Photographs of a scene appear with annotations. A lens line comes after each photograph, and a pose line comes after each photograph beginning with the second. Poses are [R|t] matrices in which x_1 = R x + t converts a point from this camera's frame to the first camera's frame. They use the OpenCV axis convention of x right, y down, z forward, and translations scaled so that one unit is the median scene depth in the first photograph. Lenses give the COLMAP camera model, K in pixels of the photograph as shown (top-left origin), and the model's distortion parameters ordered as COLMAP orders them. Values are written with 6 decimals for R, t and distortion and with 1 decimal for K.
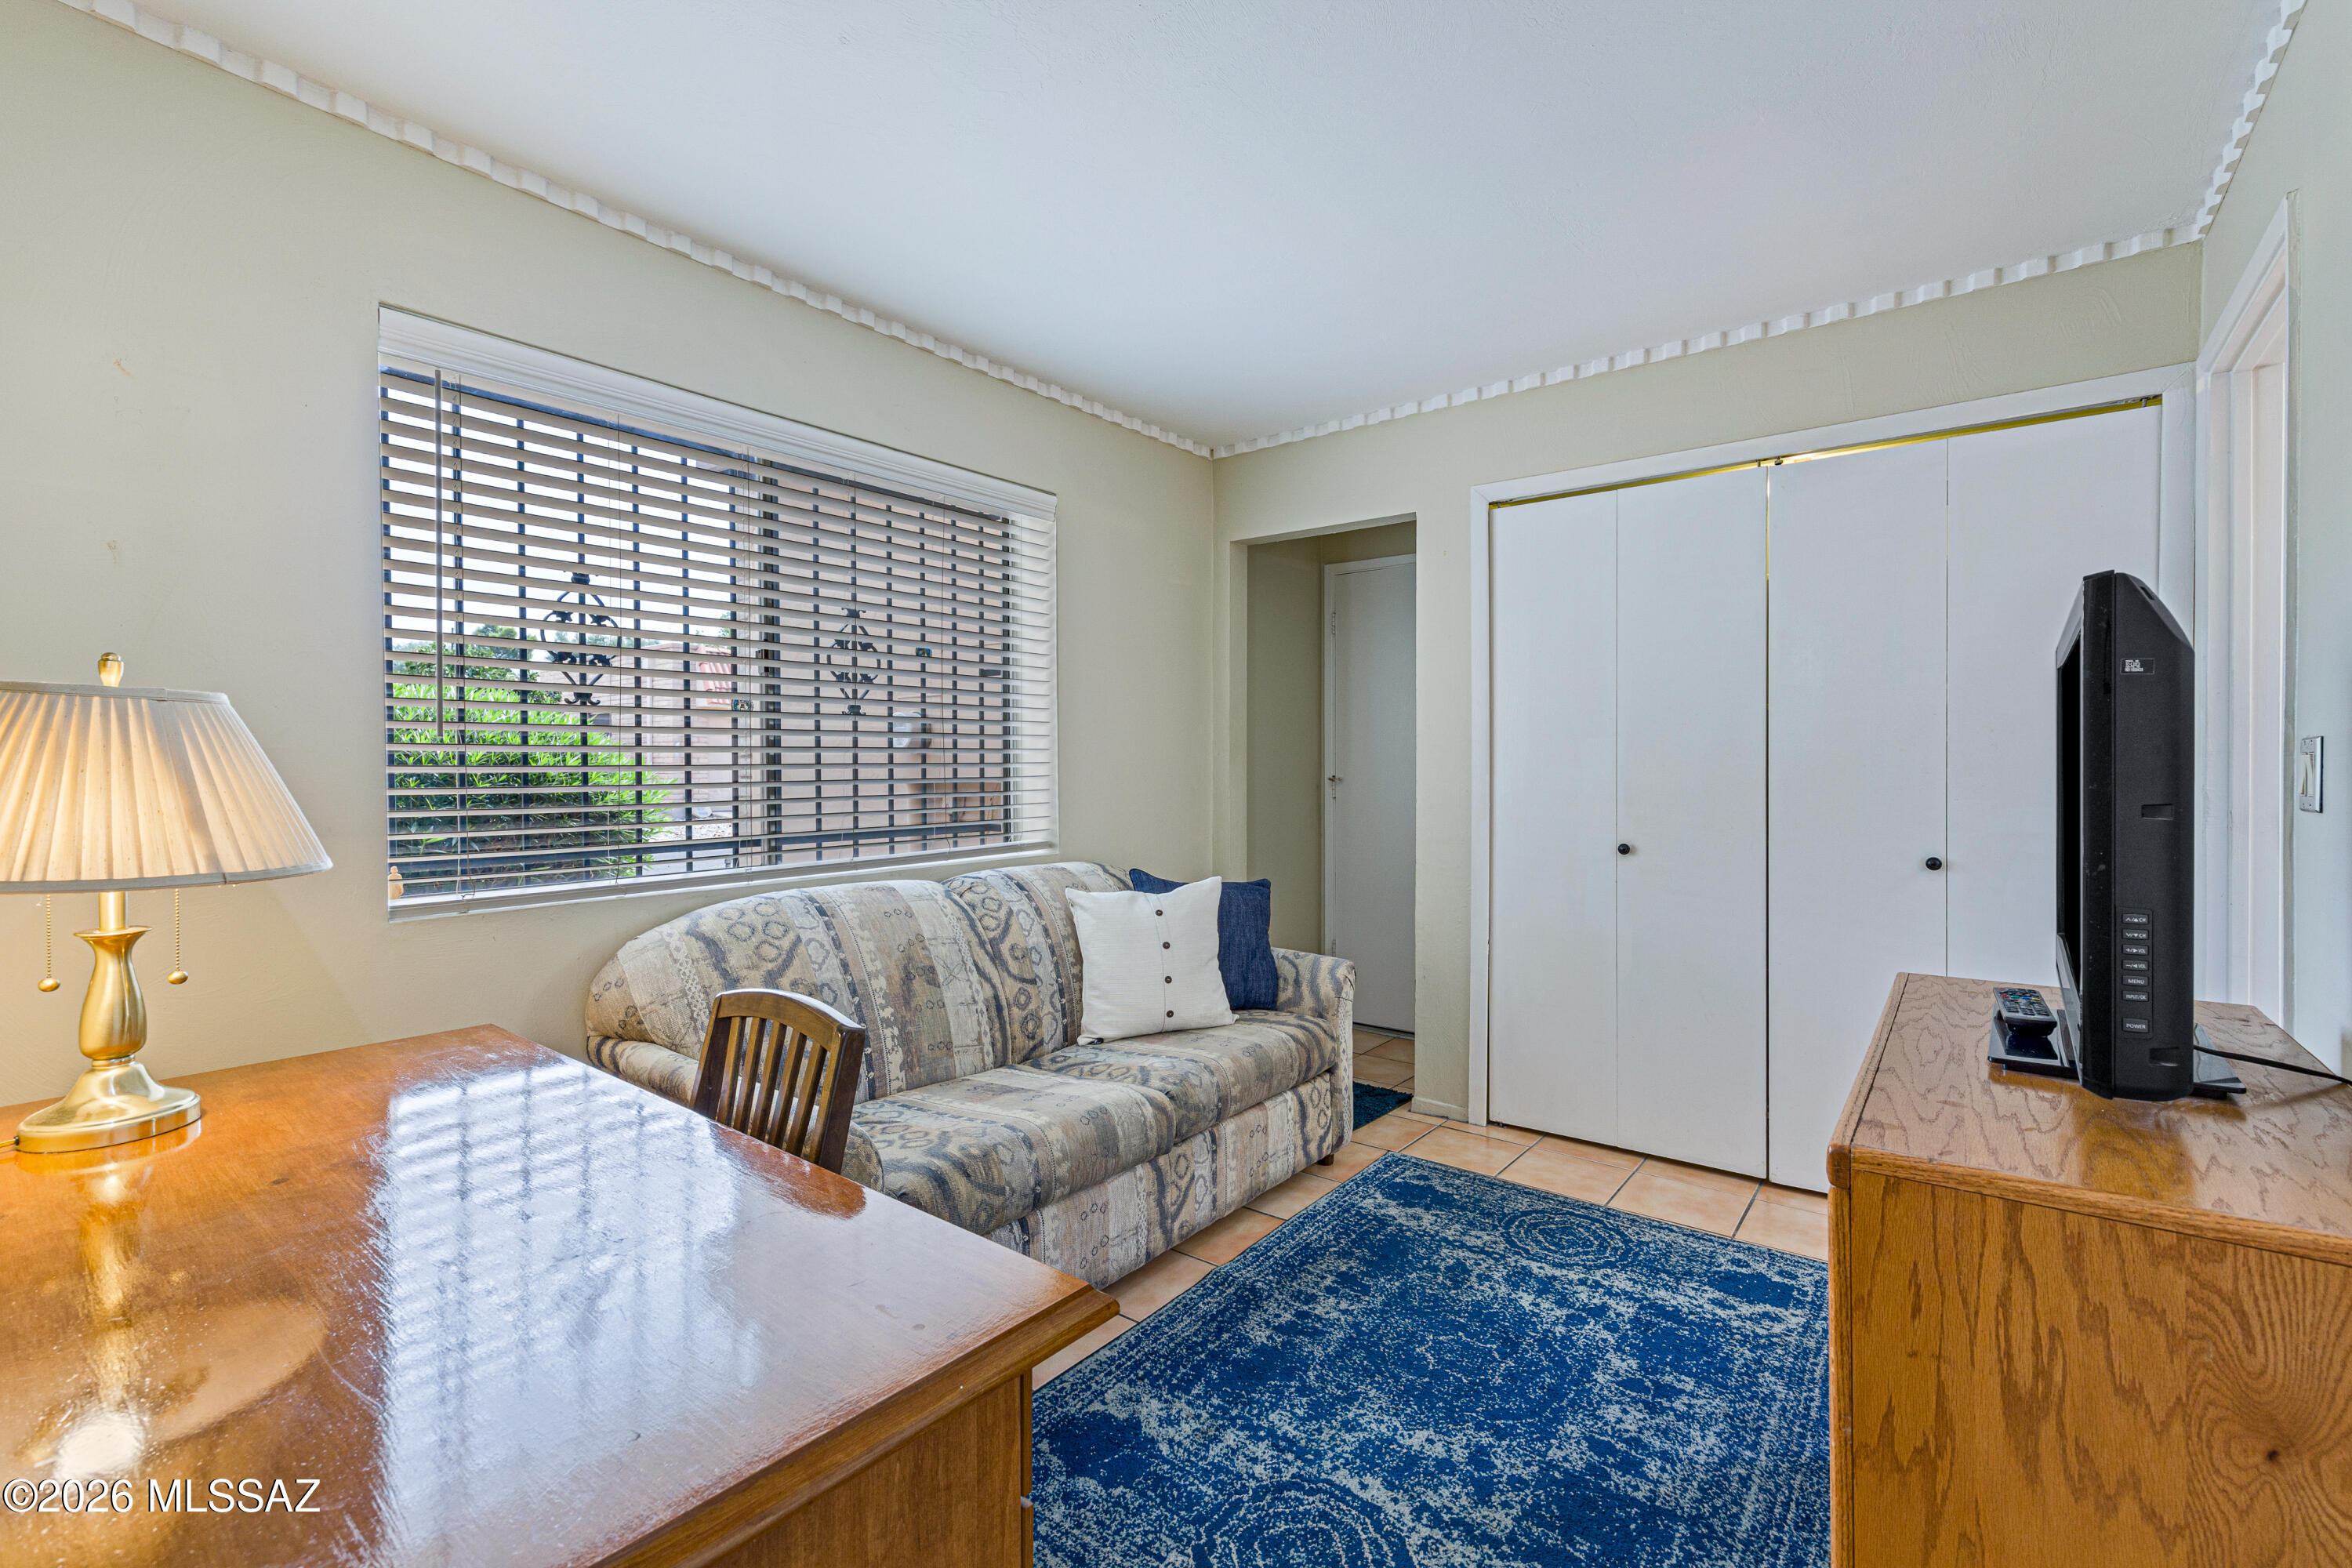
lens RADIAL K [[1035.9, 0, 1168.2], [0, 1035.9, 789.5], [0, 0, 1]] dist [0.000911, 0.000426]
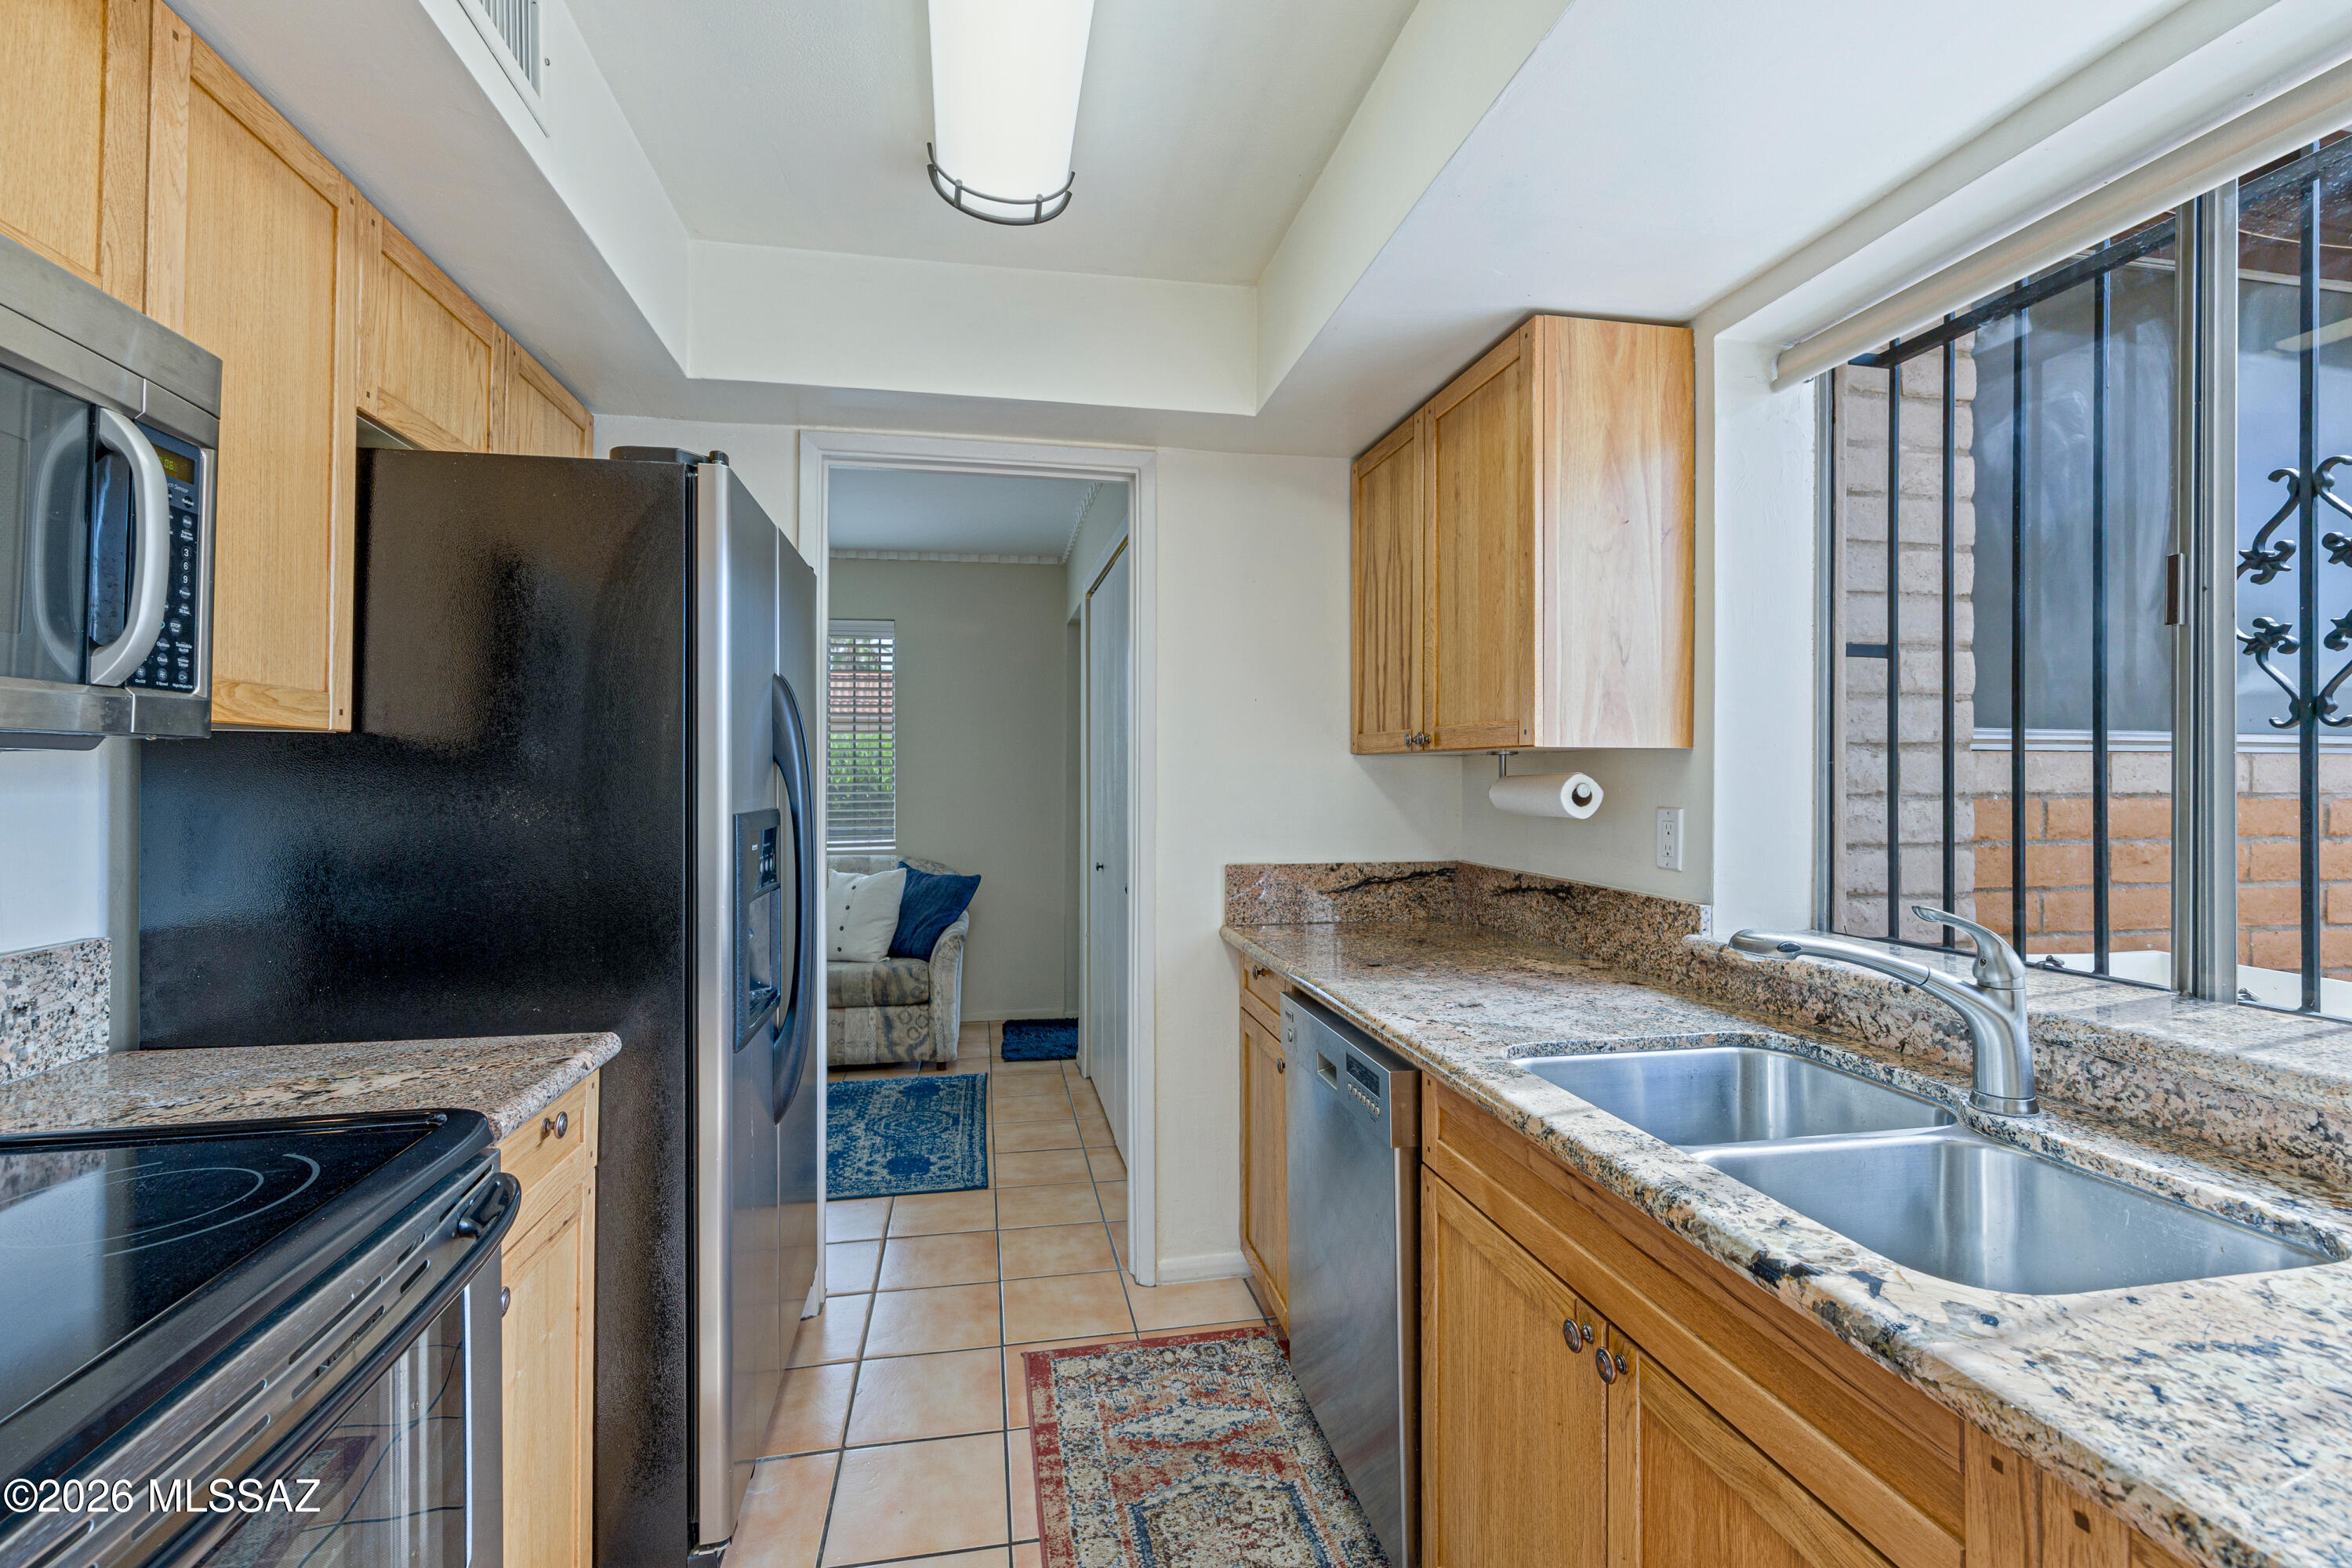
lens RADIAL K [[1035.9, 0, 1178.8], [0, 1035.9, 765.0], [0, 0, 1]] dist [0.000911, 0.000426]
pose [[0.760555, -0.000832, -0.649273, 1.568789], [-0.018335, 0.999573, -0.022759, -0.050356], [0.649015, 0.029214, 0.760215, 0.102937]]
